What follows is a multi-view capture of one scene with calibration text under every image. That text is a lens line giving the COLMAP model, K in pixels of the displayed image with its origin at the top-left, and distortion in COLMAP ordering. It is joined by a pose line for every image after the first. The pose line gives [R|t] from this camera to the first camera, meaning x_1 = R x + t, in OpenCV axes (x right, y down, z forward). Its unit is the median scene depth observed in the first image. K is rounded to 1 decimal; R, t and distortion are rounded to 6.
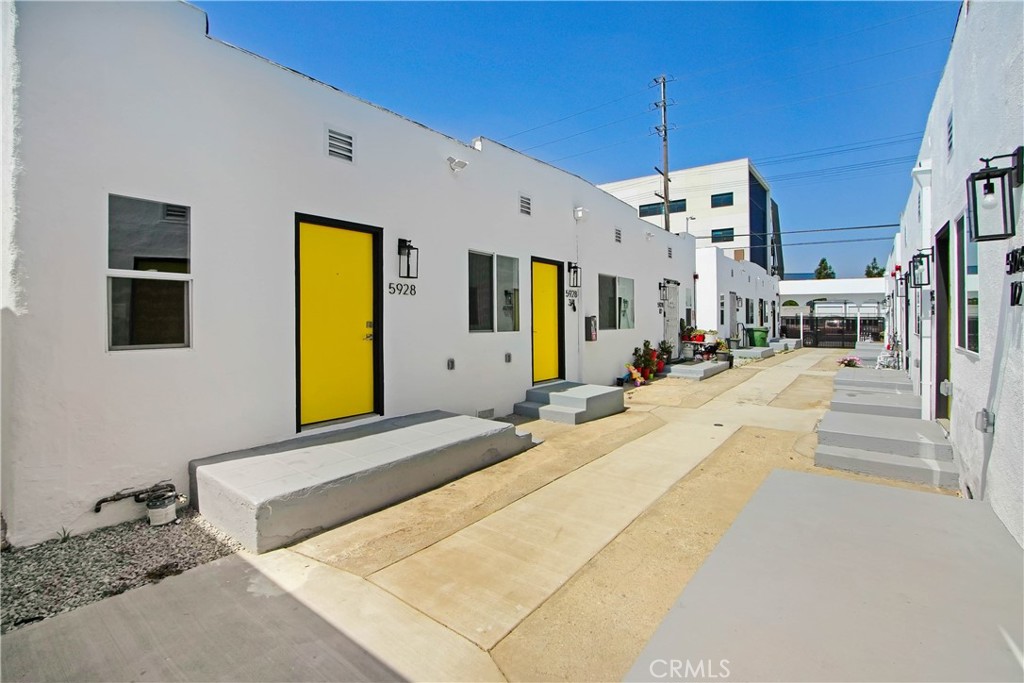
lens RADIAL K [[461.2, 0, 486.0], [0, 461.2, 331.7], [0, 0, 1]] dist [-0.022354, 0.008198]
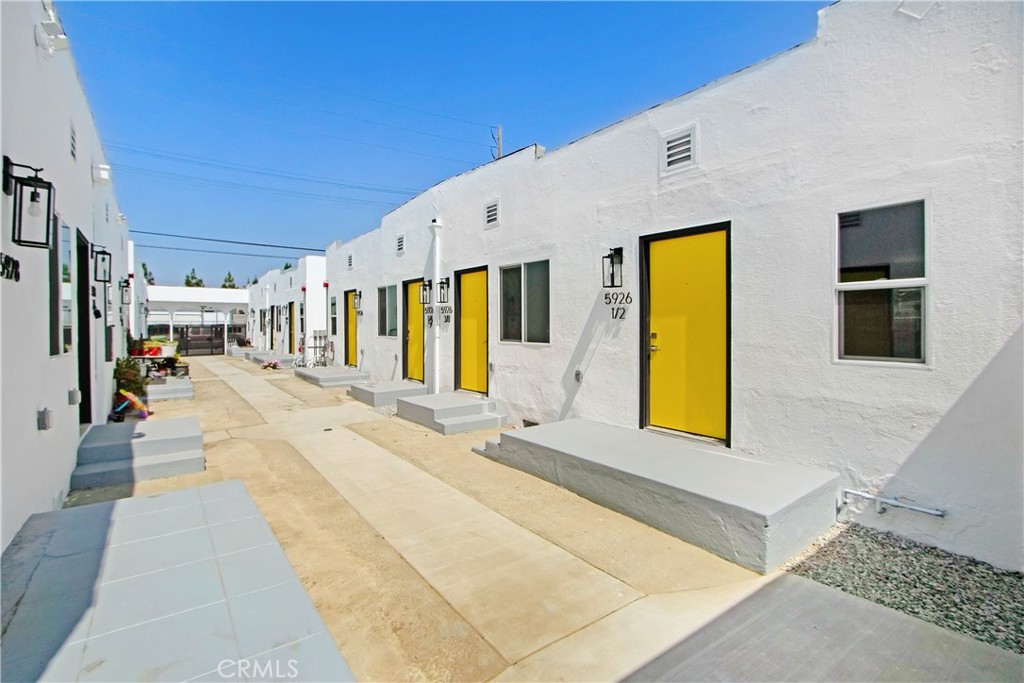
lens RADIAL K [[486.8, 0, 495.2], [0, 486.8, 338.5], [0, 0, 1]] dist [-0.001892, 0.000219]
pose [[0.269674, -0.034437, 0.962336, -0.468363], [0.038804, 0.998937, 0.024872, -0.016444], [-0.962169, 0.030635, 0.270724, 0.351046]]
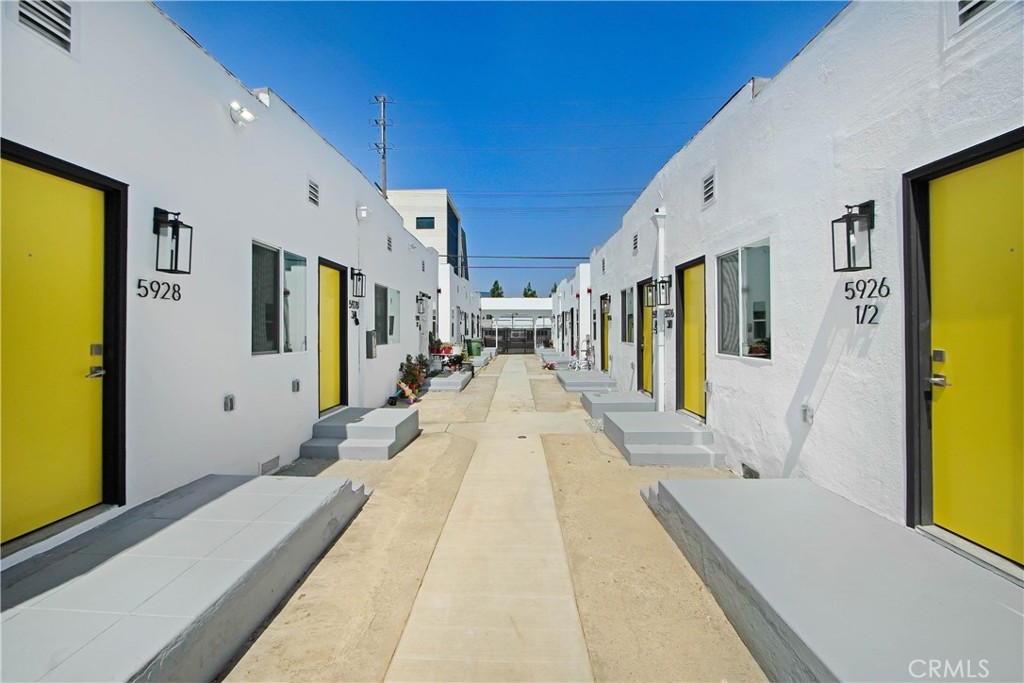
lens RADIAL K [[461.2, 0, 486.0], [0, 461.2, 331.7], [0, 0, 1]] dist [-0.022354, 0.008198]
pose [[0.808346, -0.007411, 0.588661, -0.167741], [0.022951, 0.999557, -0.018933, -0.013714], [-0.588260, 0.028815, 0.808158, 0.224363]]
